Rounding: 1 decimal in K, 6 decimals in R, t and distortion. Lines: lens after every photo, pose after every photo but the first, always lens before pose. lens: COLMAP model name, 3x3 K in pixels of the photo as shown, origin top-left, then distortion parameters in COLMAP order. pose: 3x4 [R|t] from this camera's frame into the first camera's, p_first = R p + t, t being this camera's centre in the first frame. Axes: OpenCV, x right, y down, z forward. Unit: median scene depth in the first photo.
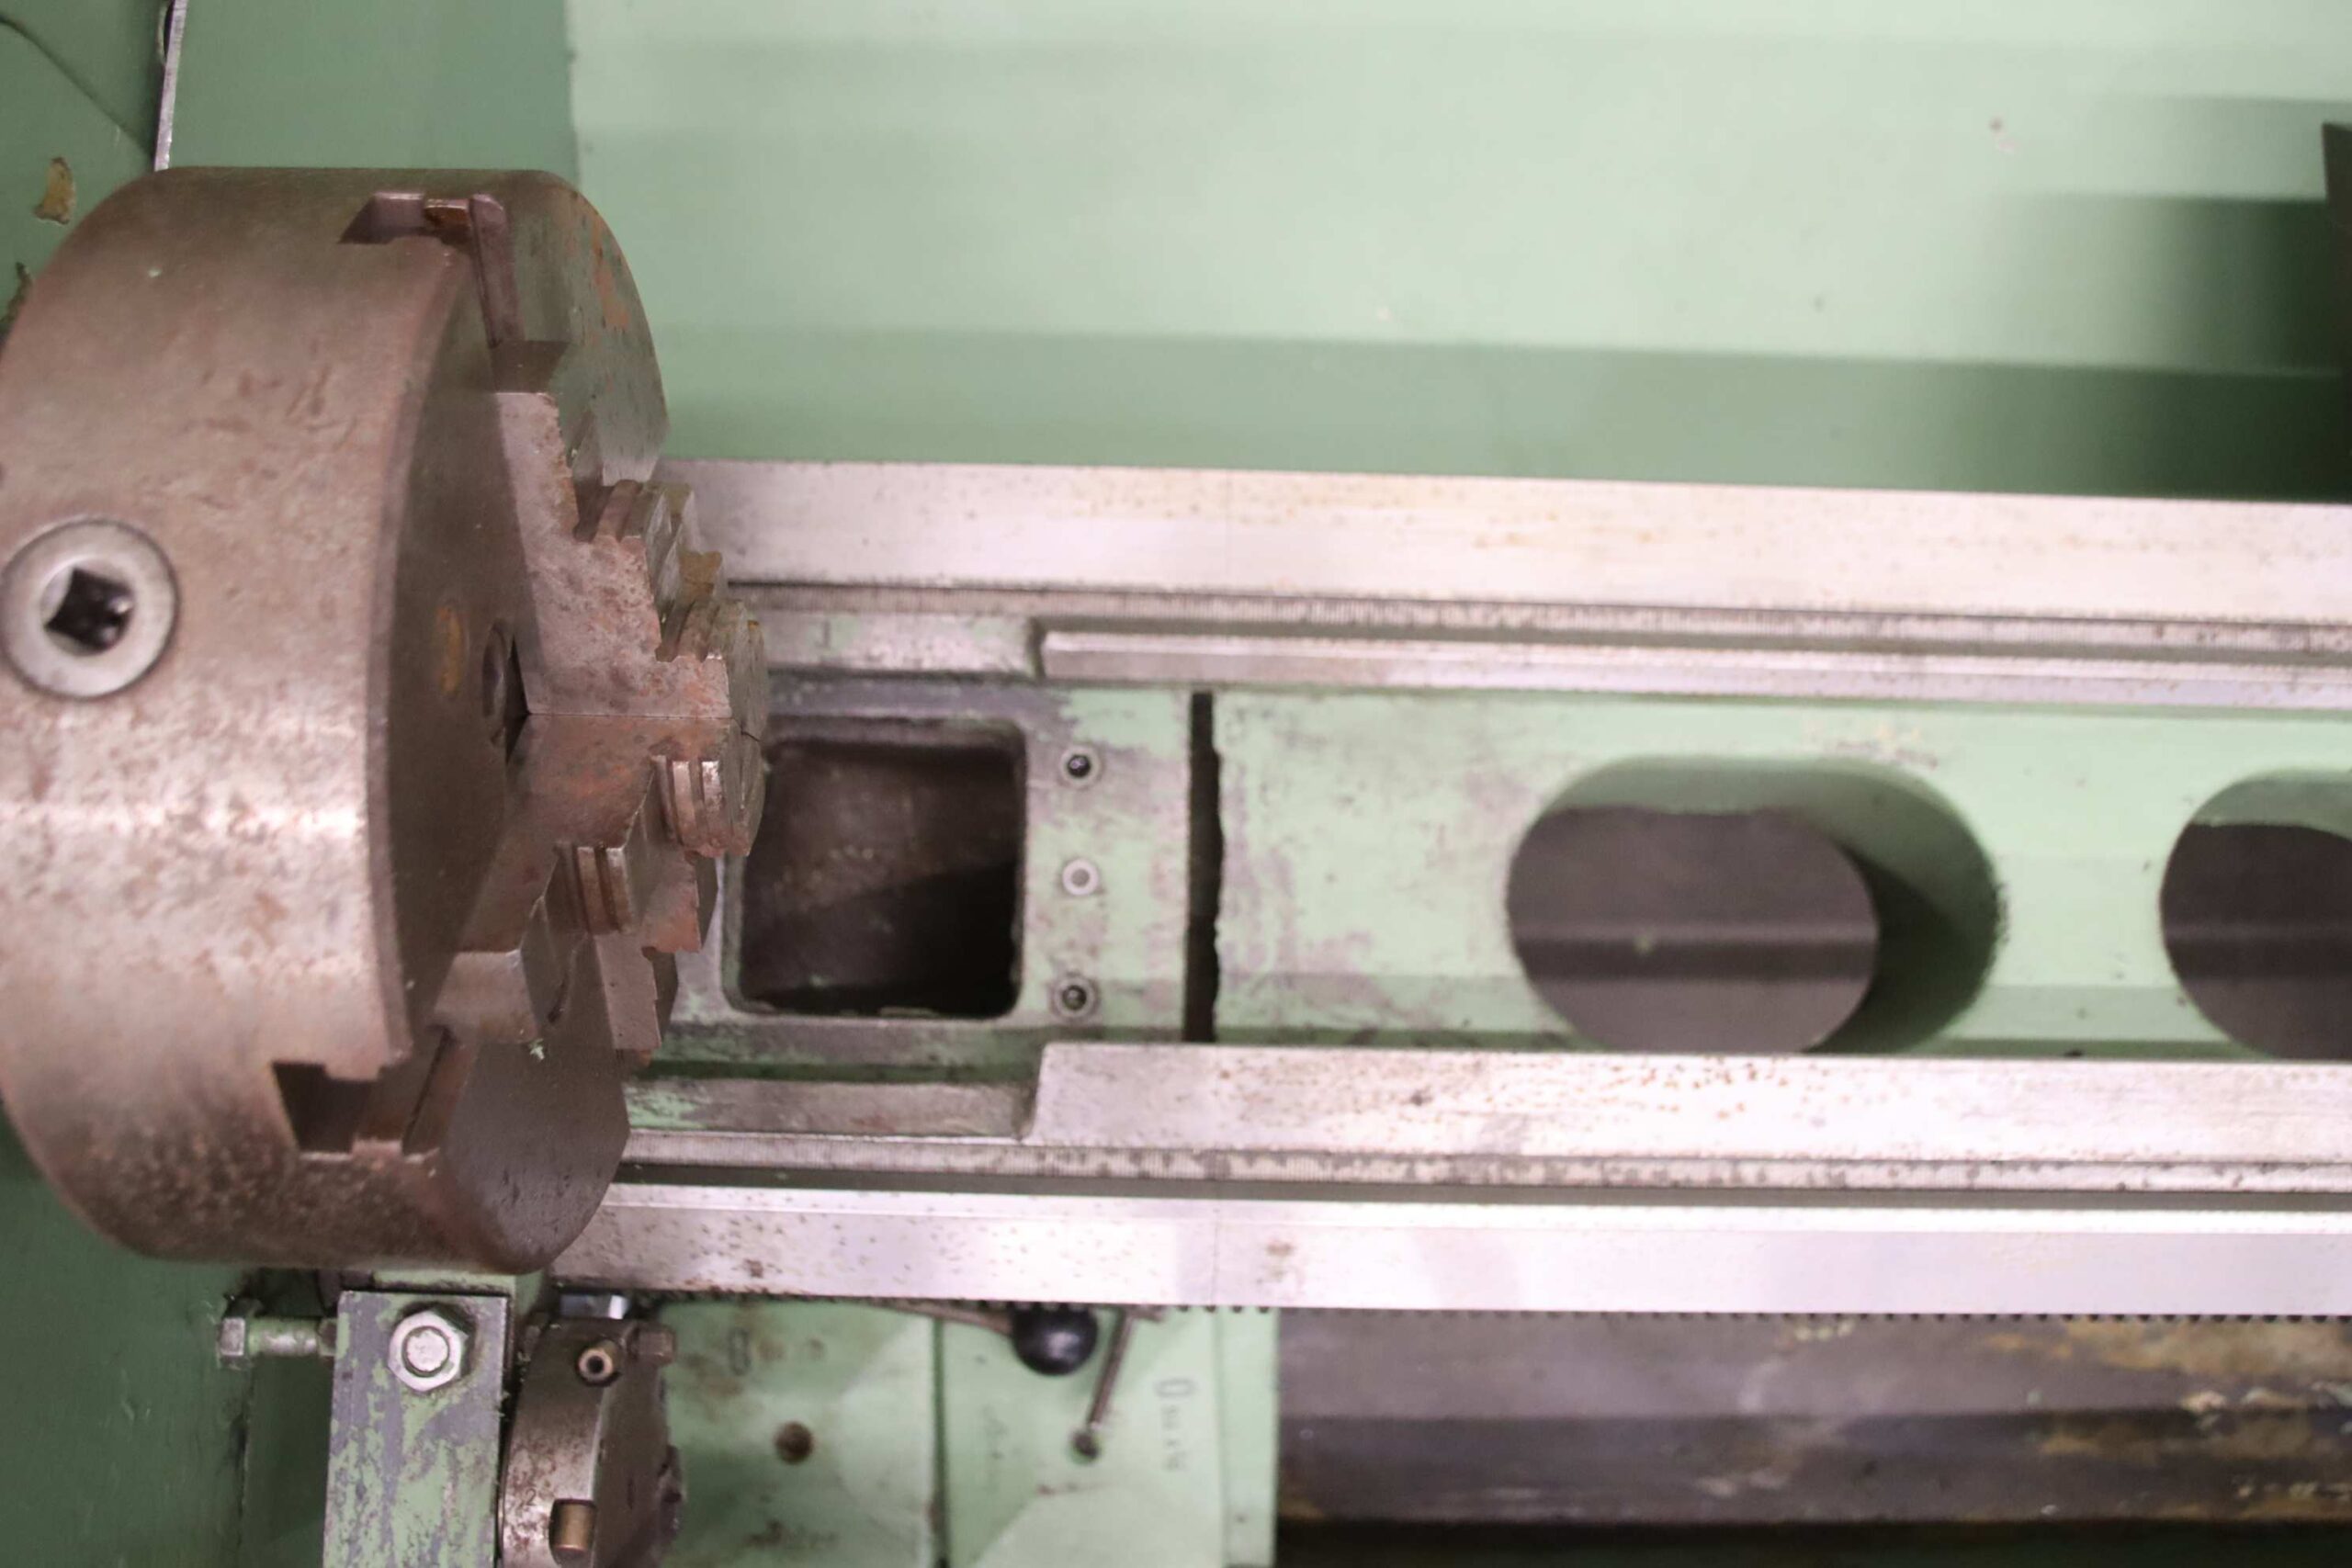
lens RADIAL K [[2222.9, 0, 1176.0], [0, 2222.9, 784.0], [0, 0, 1]] dist [-0.157041, 0.159300]
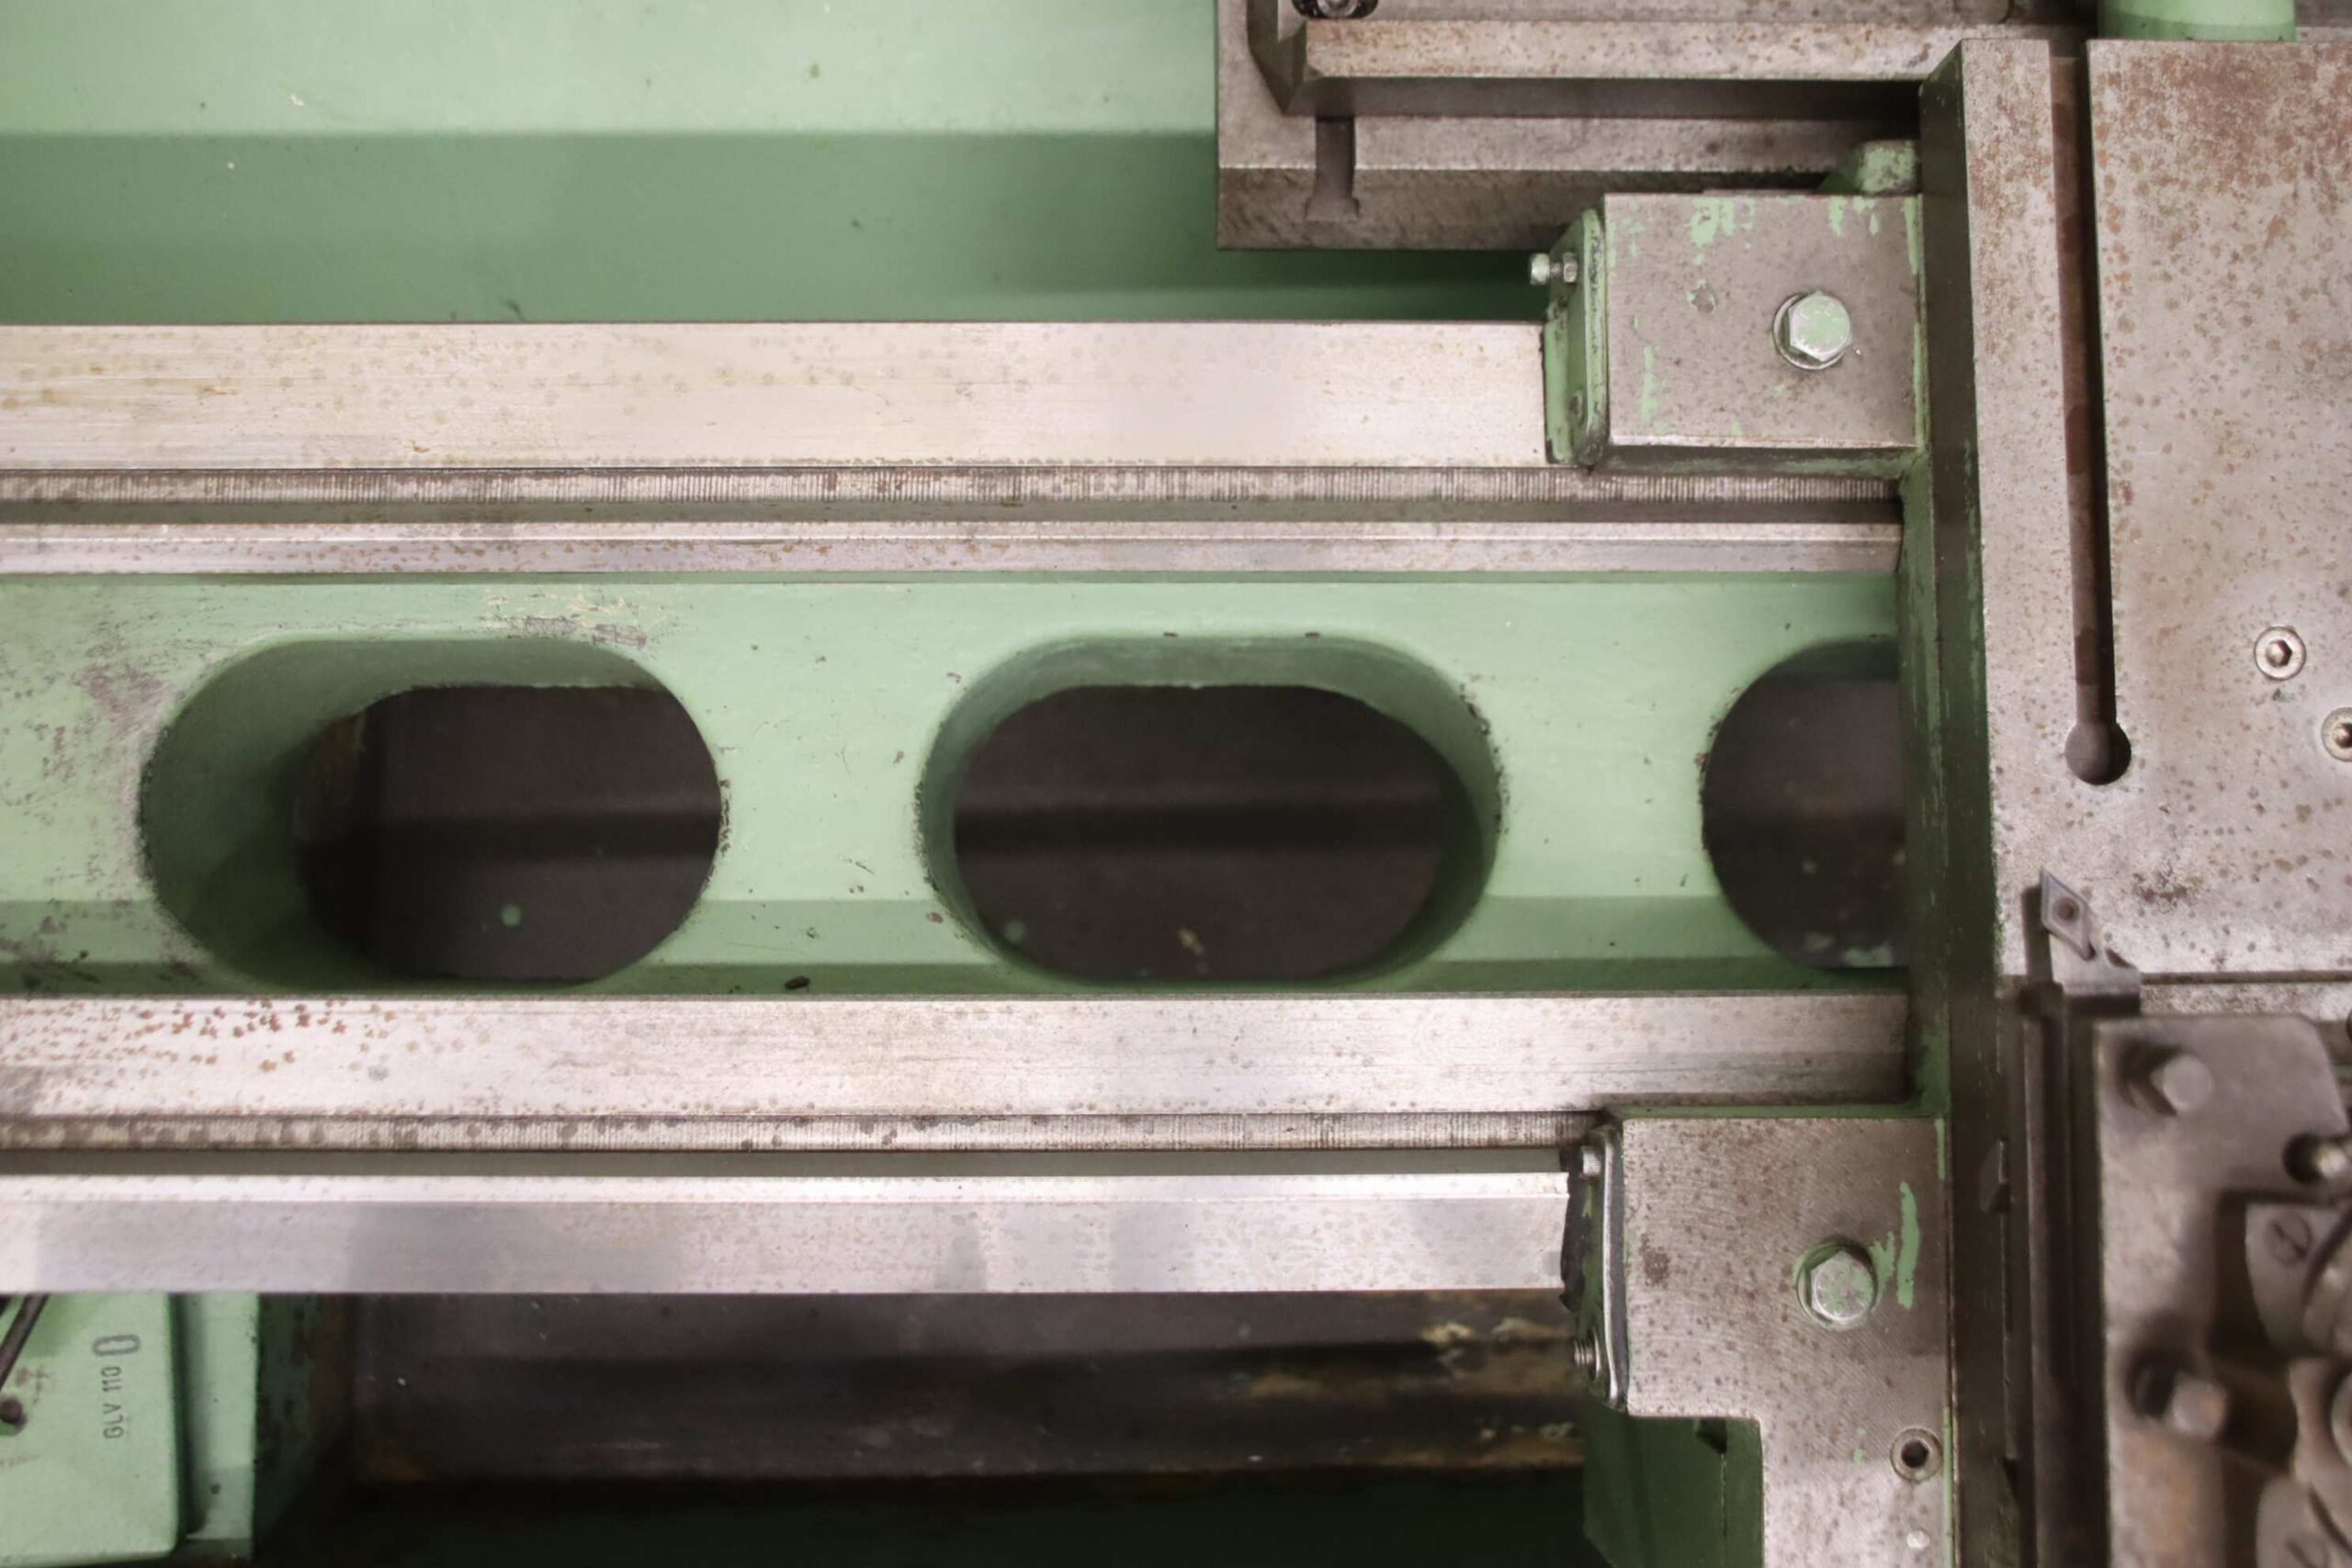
lens RADIAL K [[2505.0, 0, 1176.0], [0, 2505.0, 784.0], [0, 0, 1]] dist [-0.146367, 0.252964]
pose [[0.999392, -0.023270, 0.025972, 0.581232], [0.021048, 0.996347, 0.082764, -0.032344], [-0.027803, -0.082167, 0.996231, 0.034248]]
